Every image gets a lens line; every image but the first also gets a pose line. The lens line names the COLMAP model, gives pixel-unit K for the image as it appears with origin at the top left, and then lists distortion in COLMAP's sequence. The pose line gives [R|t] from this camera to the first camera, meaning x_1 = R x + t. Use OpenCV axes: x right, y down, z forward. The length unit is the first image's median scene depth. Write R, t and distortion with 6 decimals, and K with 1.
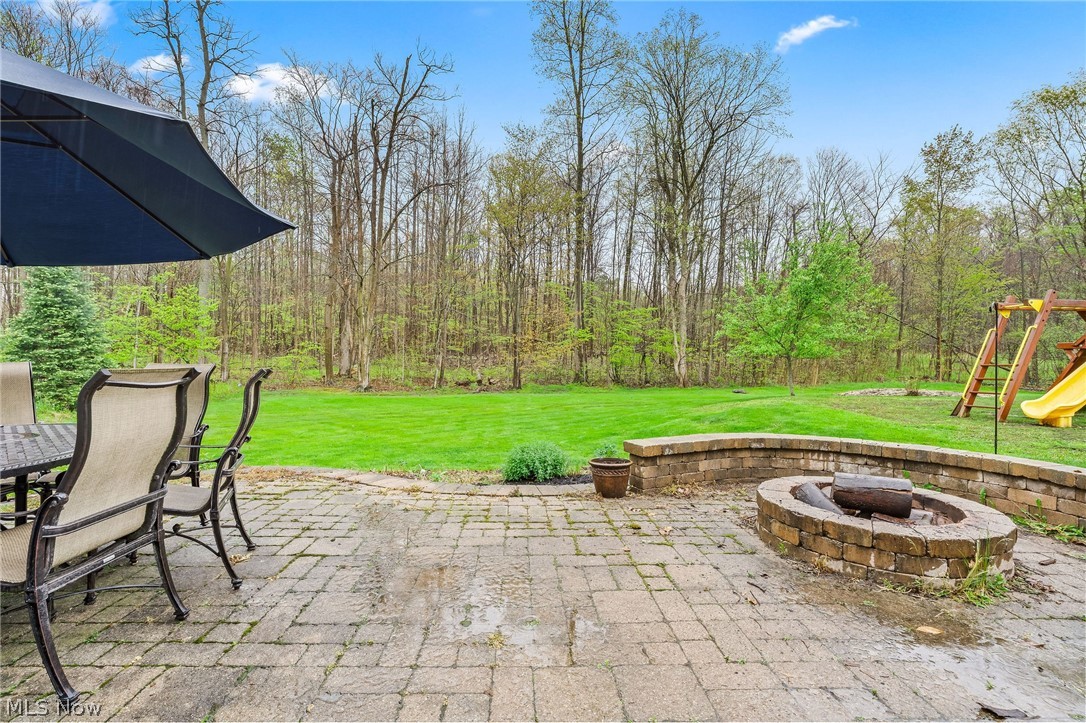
lens RADIAL K [[496.8, 0, 532.5], [0, 496.8, 360.2], [0, 0, 1]] dist [0.000565, 0.001560]
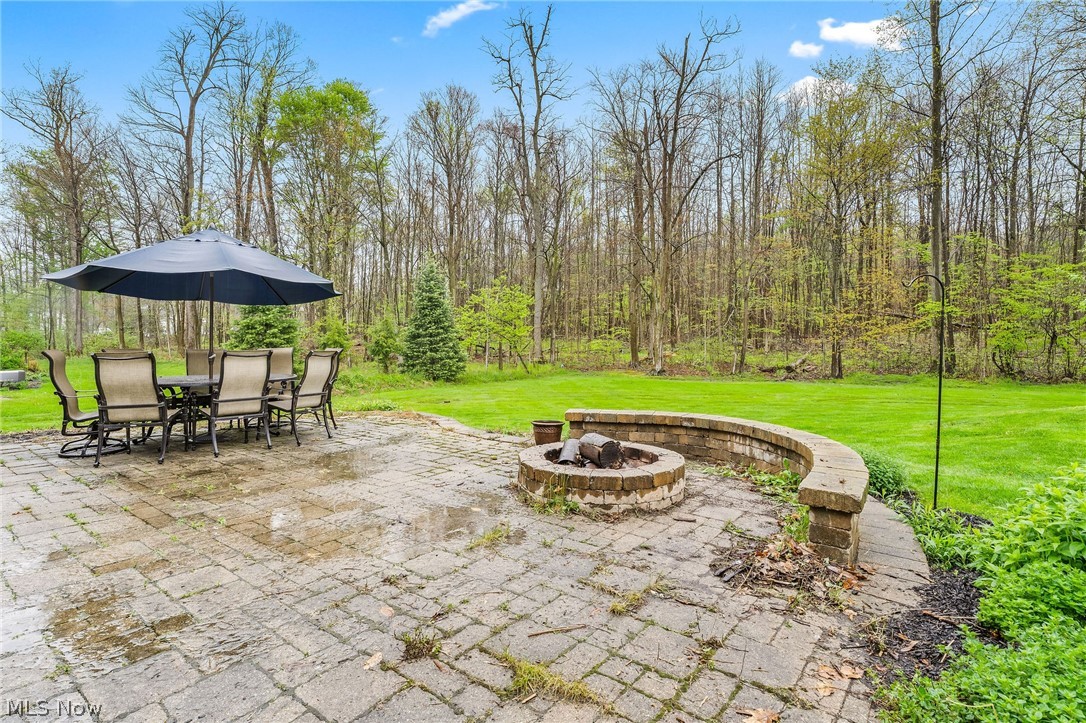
lens RADIAL K [[544.2, 0, 528.3], [0, 544.2, 335.4], [0, 0, 1]] dist [-0.000108, -0.000202]
pose [[0.767537, -0.014780, -0.640834, 0.300034], [0.005119, 0.999844, -0.016929, -0.000799], [0.640984, 0.009713, 0.767493, -0.040614]]
